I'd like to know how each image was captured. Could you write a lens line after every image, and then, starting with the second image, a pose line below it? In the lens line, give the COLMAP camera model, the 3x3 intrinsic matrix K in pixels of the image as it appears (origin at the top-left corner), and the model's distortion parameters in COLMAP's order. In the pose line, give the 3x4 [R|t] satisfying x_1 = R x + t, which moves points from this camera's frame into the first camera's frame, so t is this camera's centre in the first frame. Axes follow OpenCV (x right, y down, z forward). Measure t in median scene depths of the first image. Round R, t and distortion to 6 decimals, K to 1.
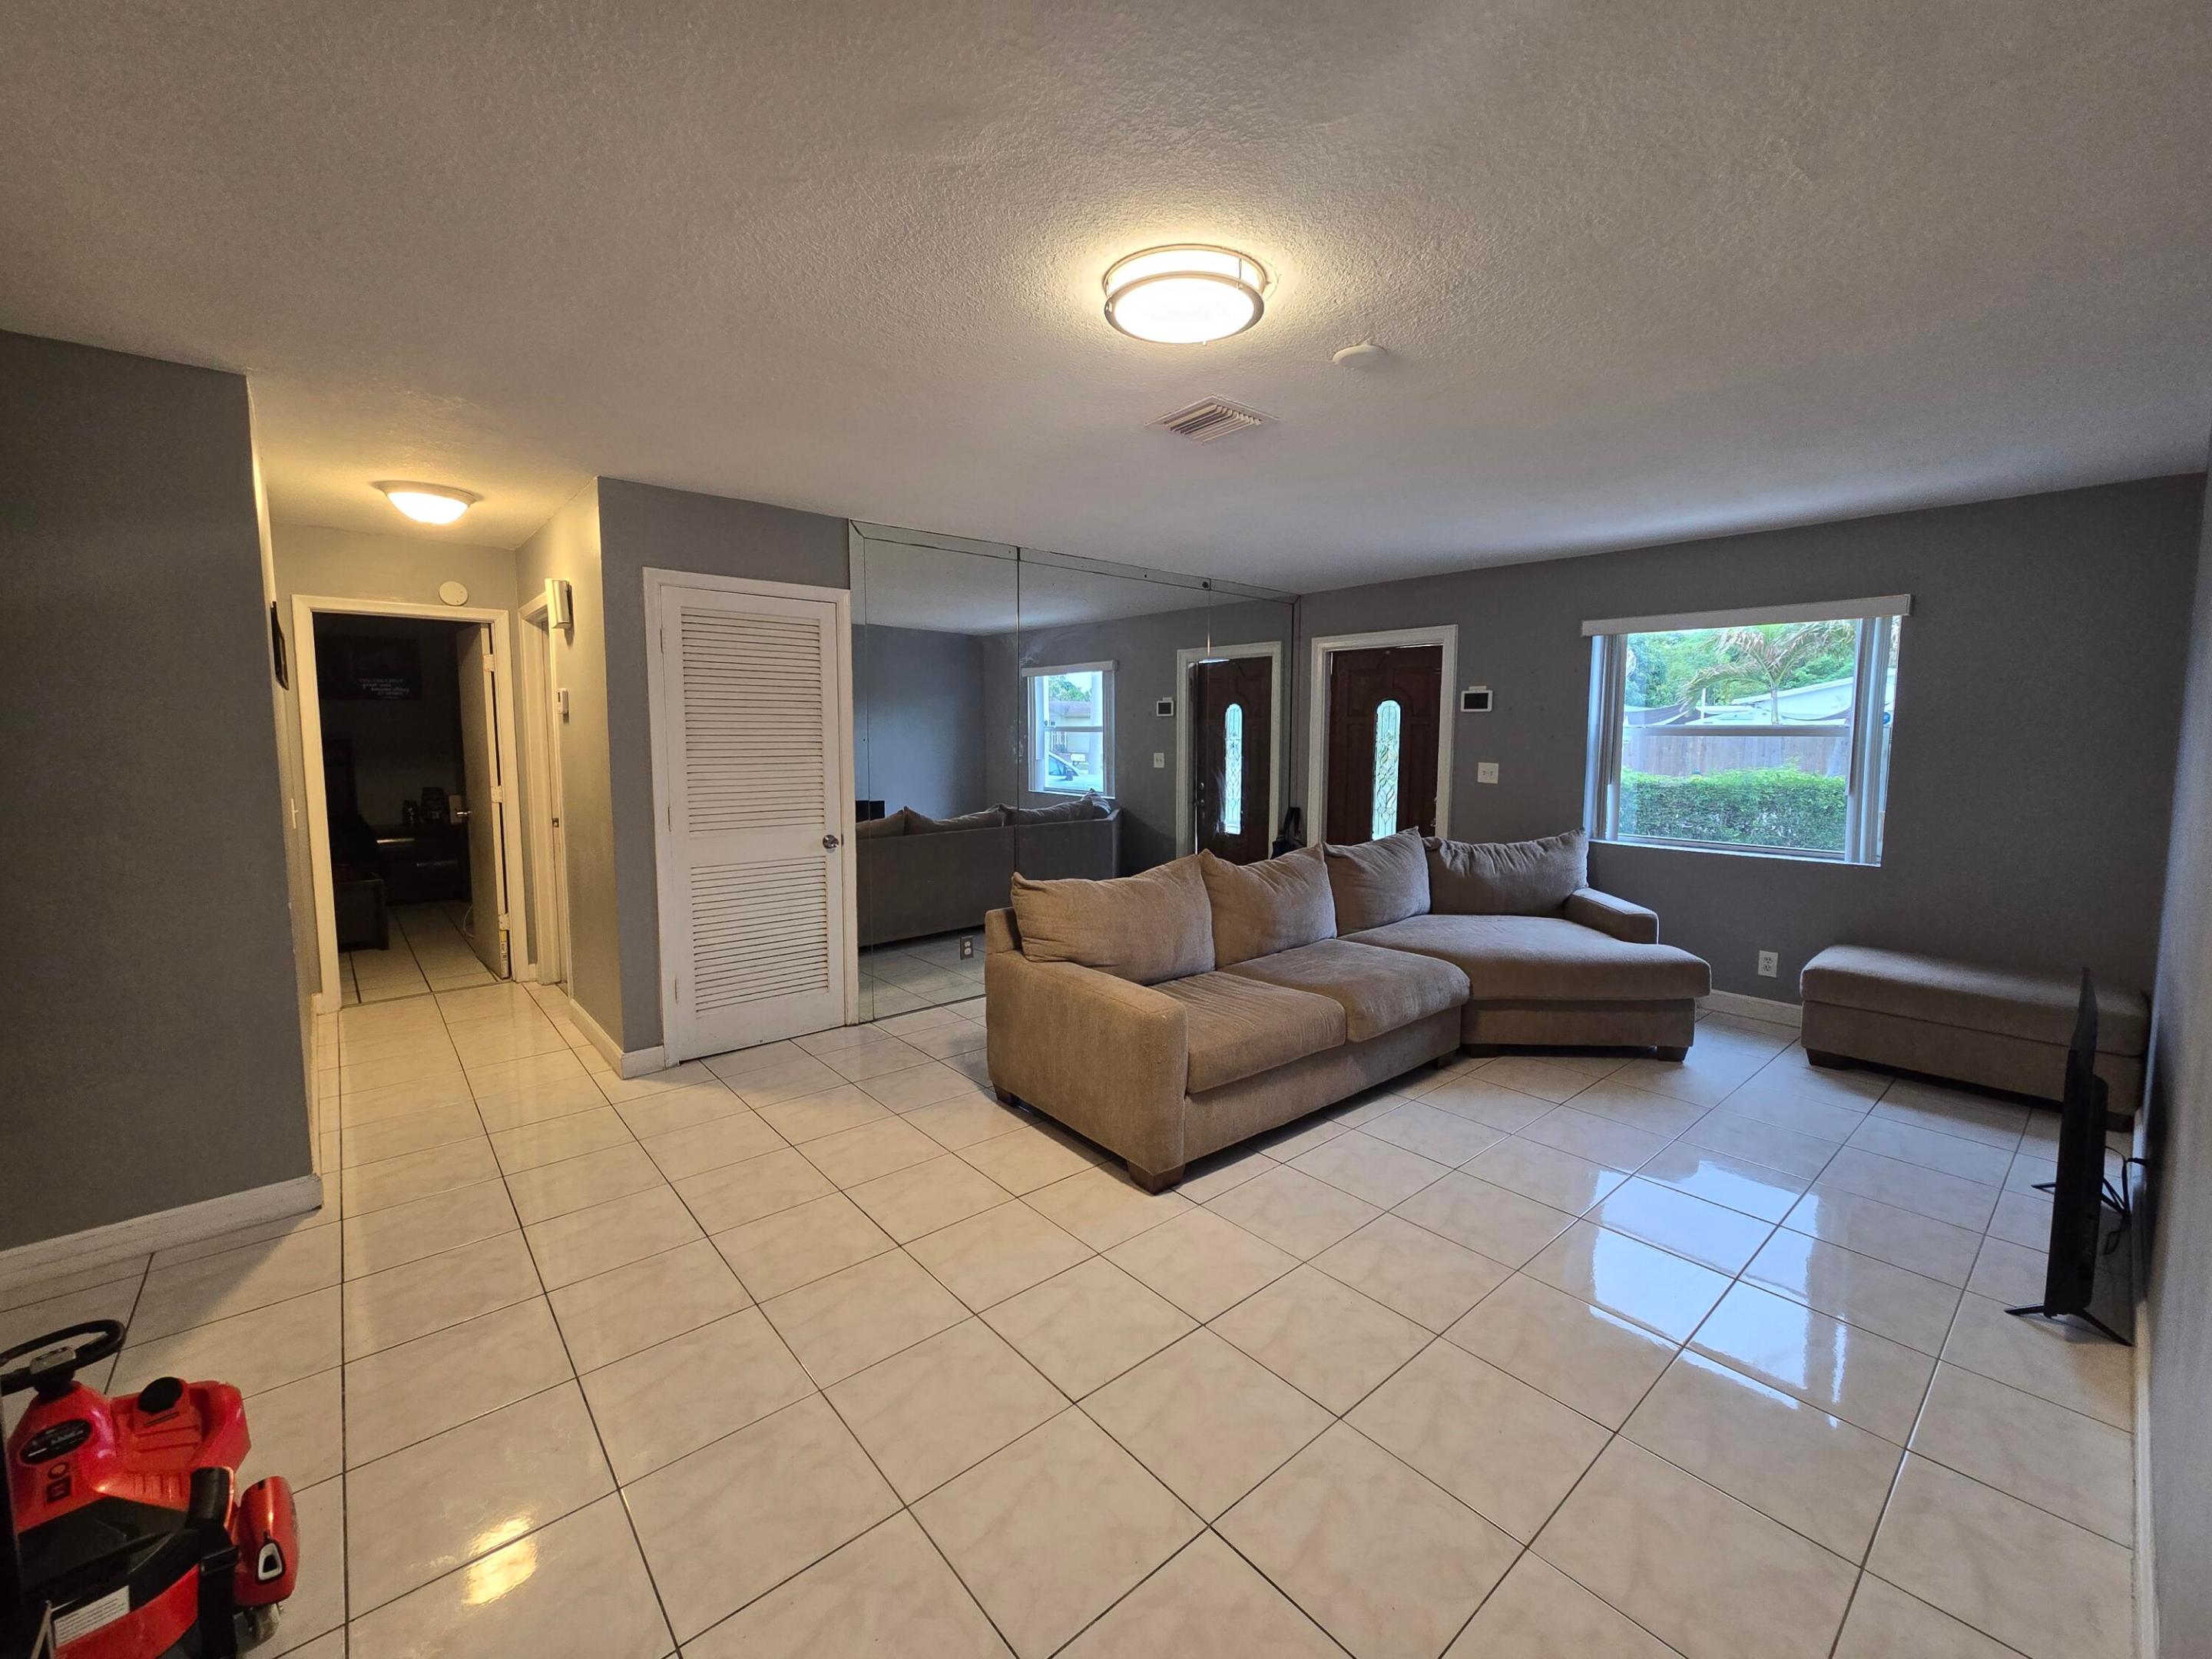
lens RADIAL K [[901.3, 0, 1120.0], [0, 901.3, 827.0], [0, 0, 1]] dist [-0.003437, 0.000418]
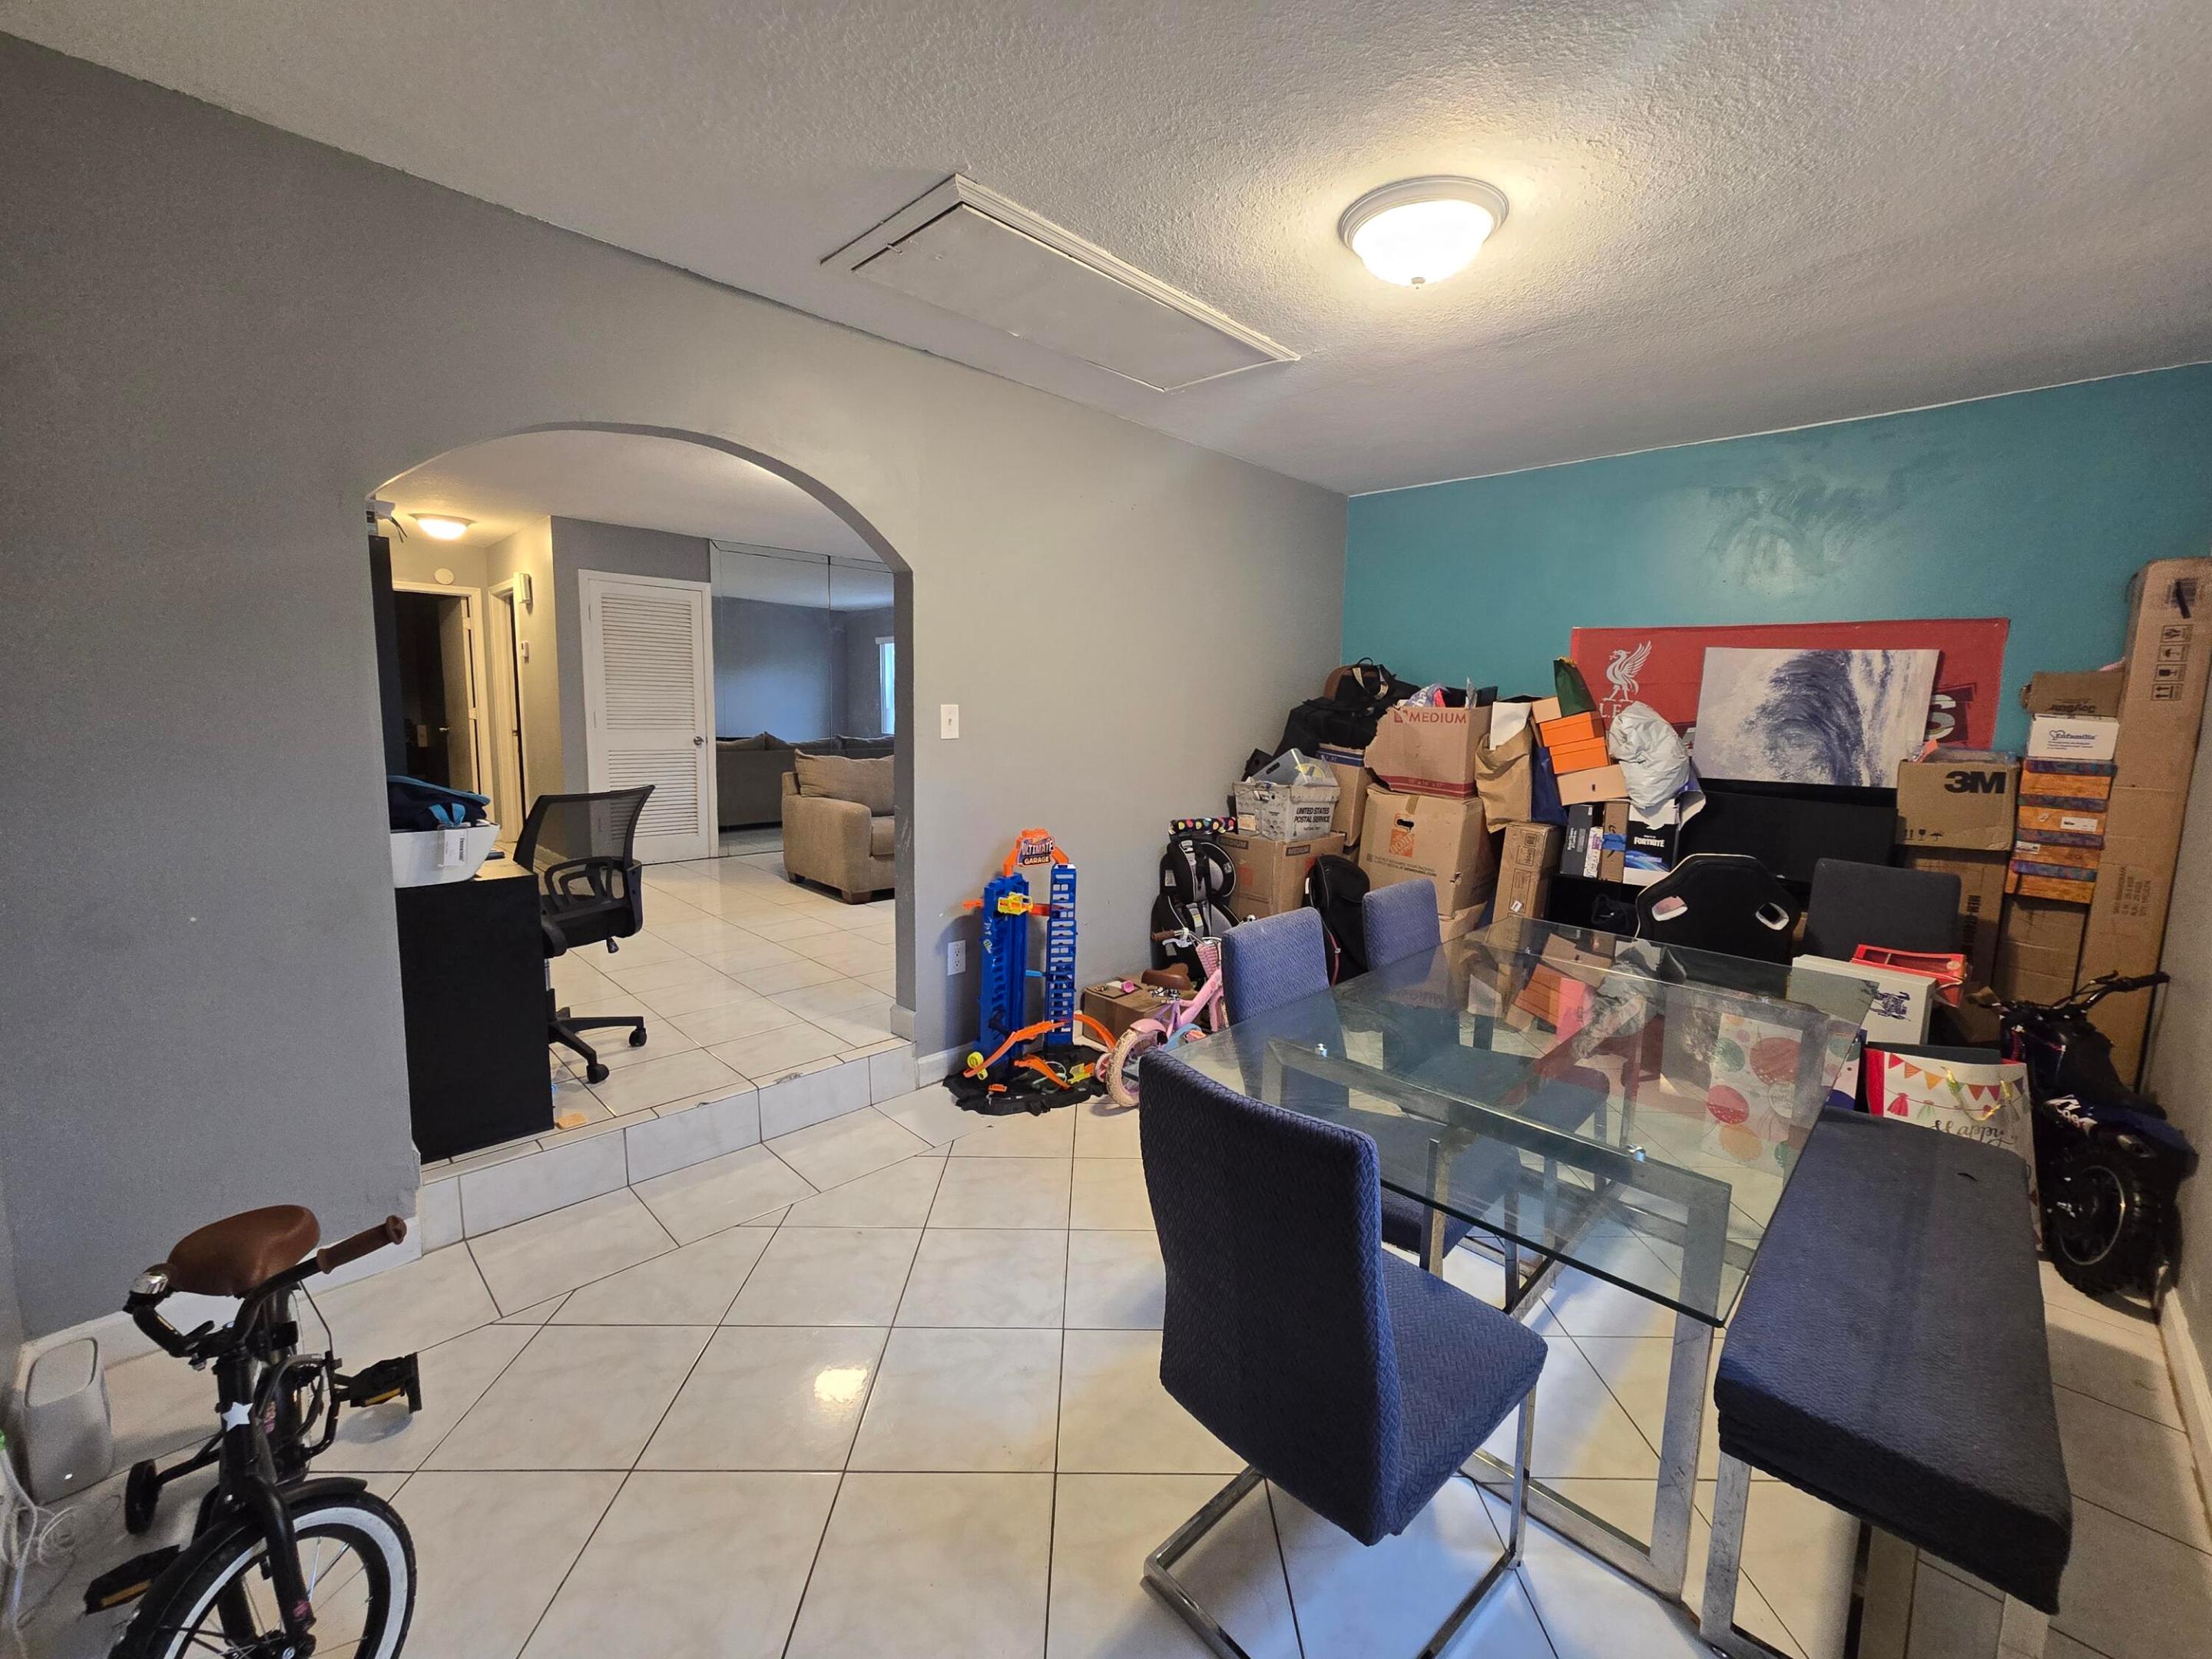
lens RADIAL K [[901.3, 0, 1099.6], [0, 901.3, 824.5], [0, 0, 1]] dist [-0.003437, 0.000418]
pose [[0.998145, 0.010013, 0.060055, 0.301306], [-0.011578, 0.999601, 0.025758, 0.116207], [-0.059773, -0.026406, 0.997863, -0.654215]]
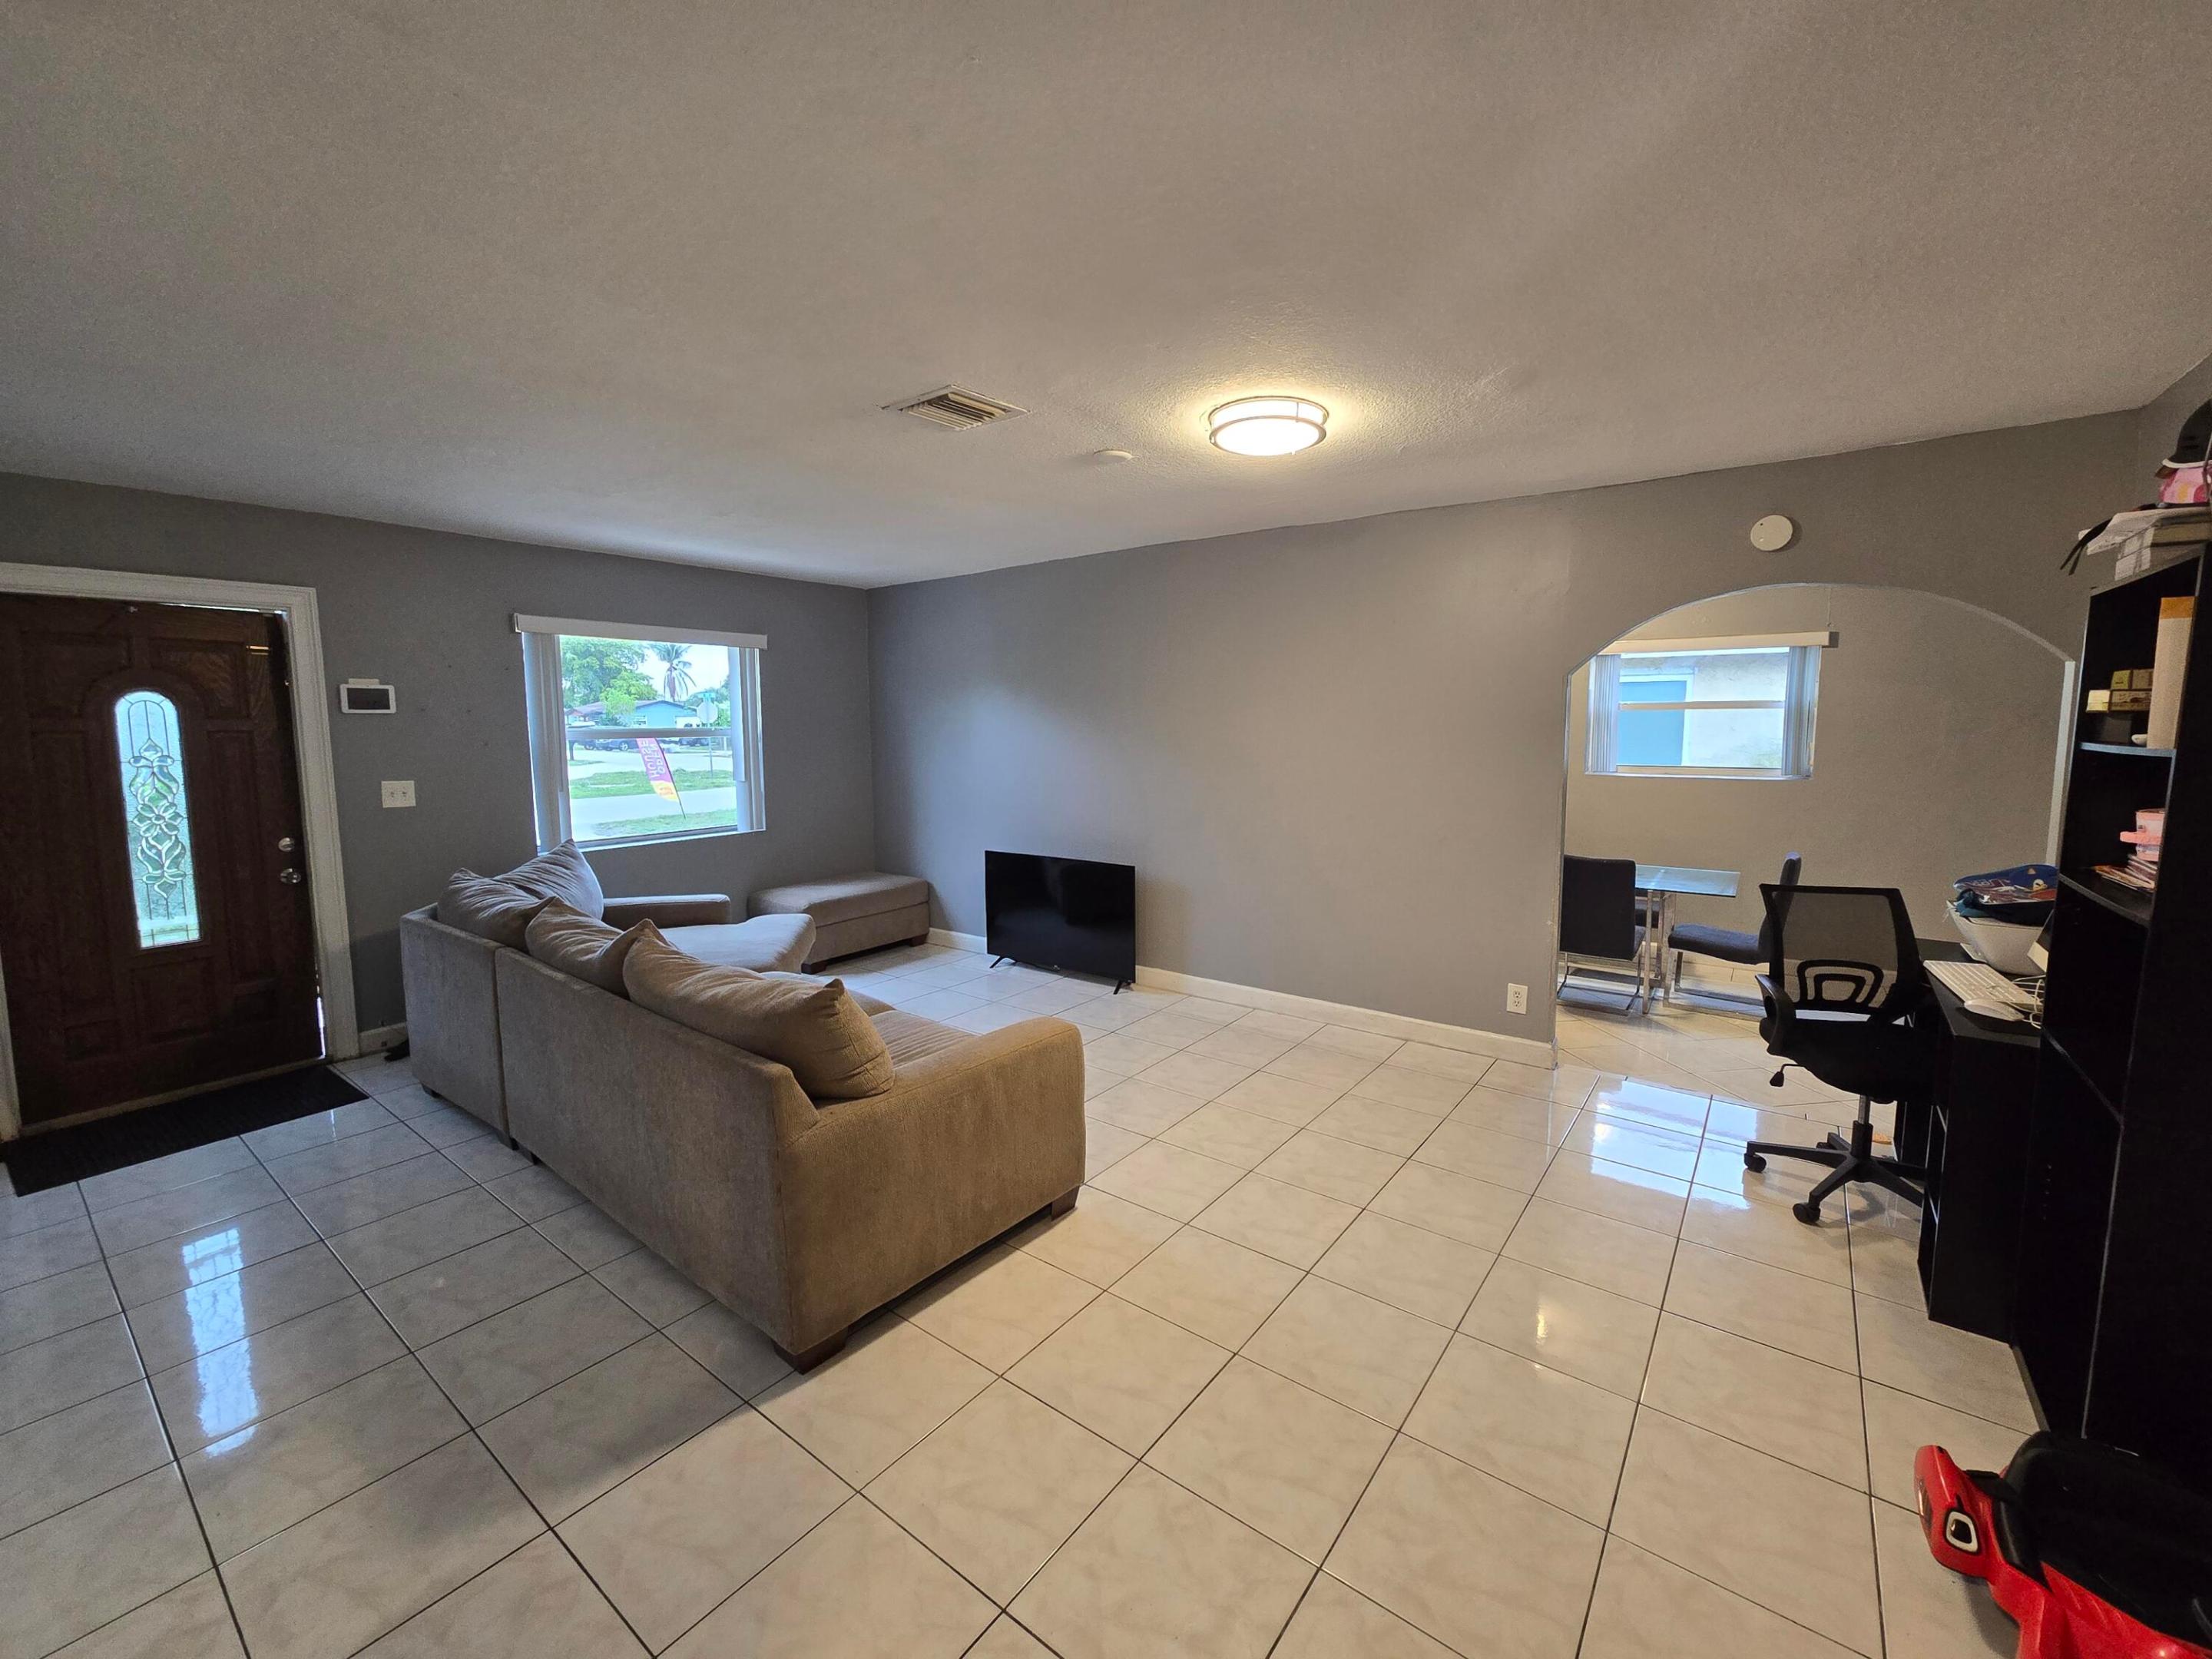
lens RADIAL K [[901.3, 0, 1116.1], [0, 901.3, 819.1], [0, 0, 1]] dist [-0.003437, 0.000418]
pose [[-0.202723, -0.107845, 0.973280, -0.569311], [0.109645, 0.985167, 0.132000, -0.090204], [-0.973078, 0.133474, -0.187891, 0.687530]]
